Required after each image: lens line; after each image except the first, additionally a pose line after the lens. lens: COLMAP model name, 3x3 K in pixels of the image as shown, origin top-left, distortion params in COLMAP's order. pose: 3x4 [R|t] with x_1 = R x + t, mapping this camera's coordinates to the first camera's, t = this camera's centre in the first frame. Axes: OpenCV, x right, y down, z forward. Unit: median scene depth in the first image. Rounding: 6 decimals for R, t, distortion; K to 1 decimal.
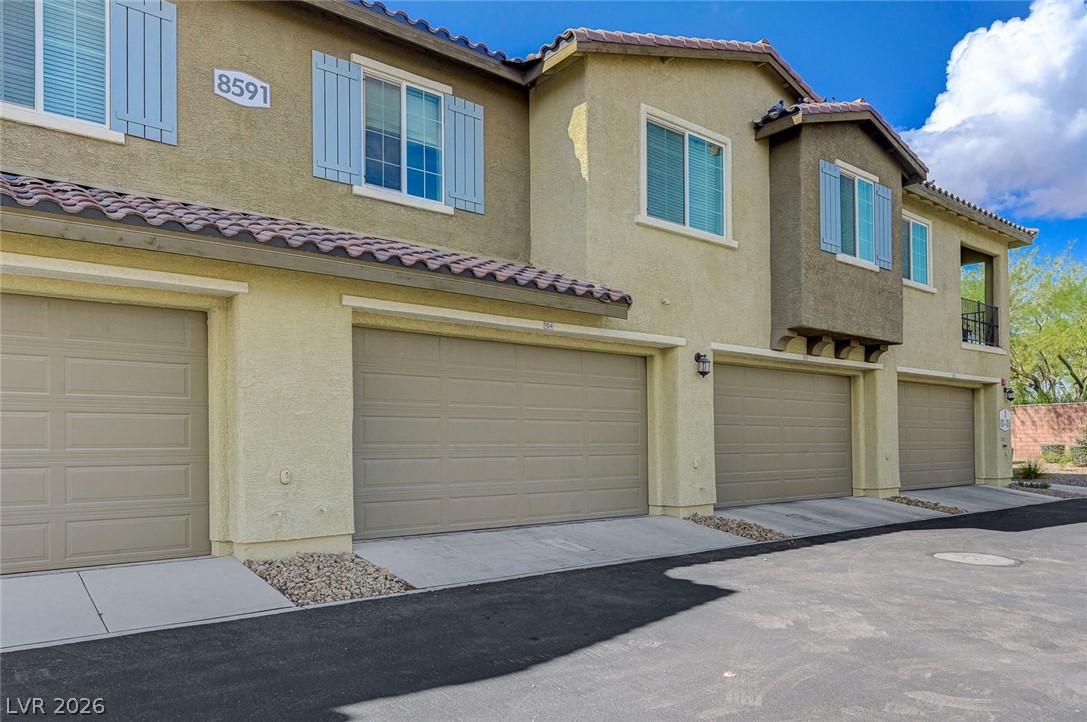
lens RADIAL K [[701.5, 0, 543.5], [0, 701.5, 331.3], [0, 0, 1]] dist [-0.002041, -0.000505]
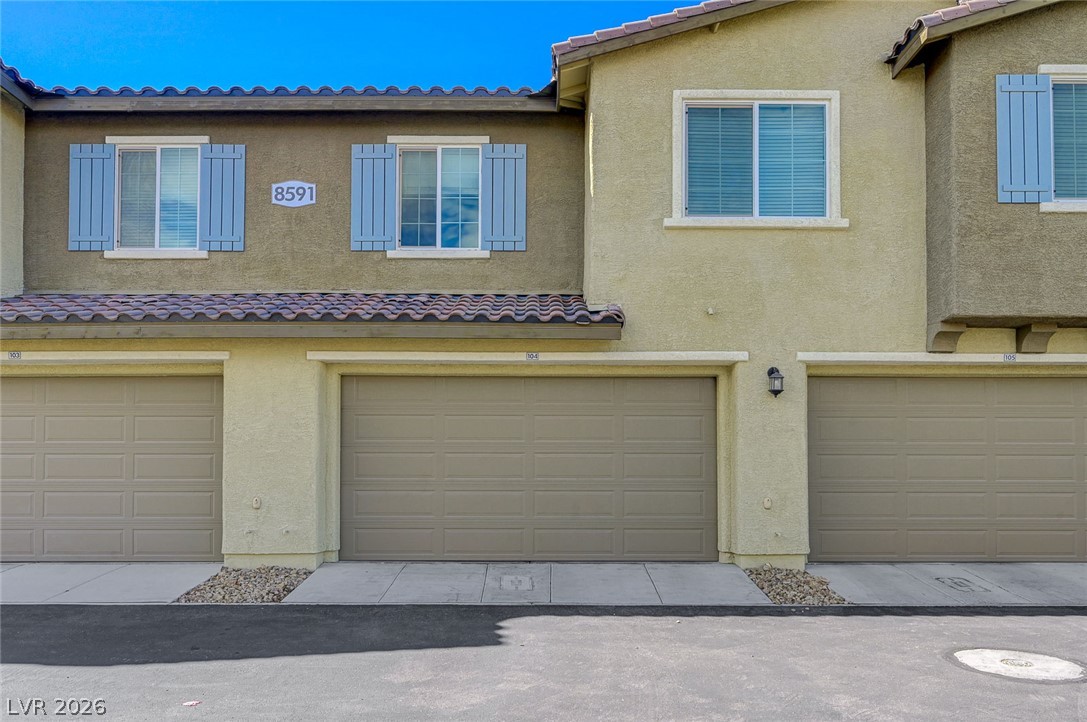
lens RADIAL K [[704.2, 0, 543.5], [0, 704.2, 361.0], [0, 0, 1]] dist [-0.001956, -0.000438]
pose [[0.801638, -0.094242, -0.590335, 0.574412], [0.089936, 0.995269, -0.036759, 0.034559], [0.591006, -0.023625, 0.806321, 0.213684]]
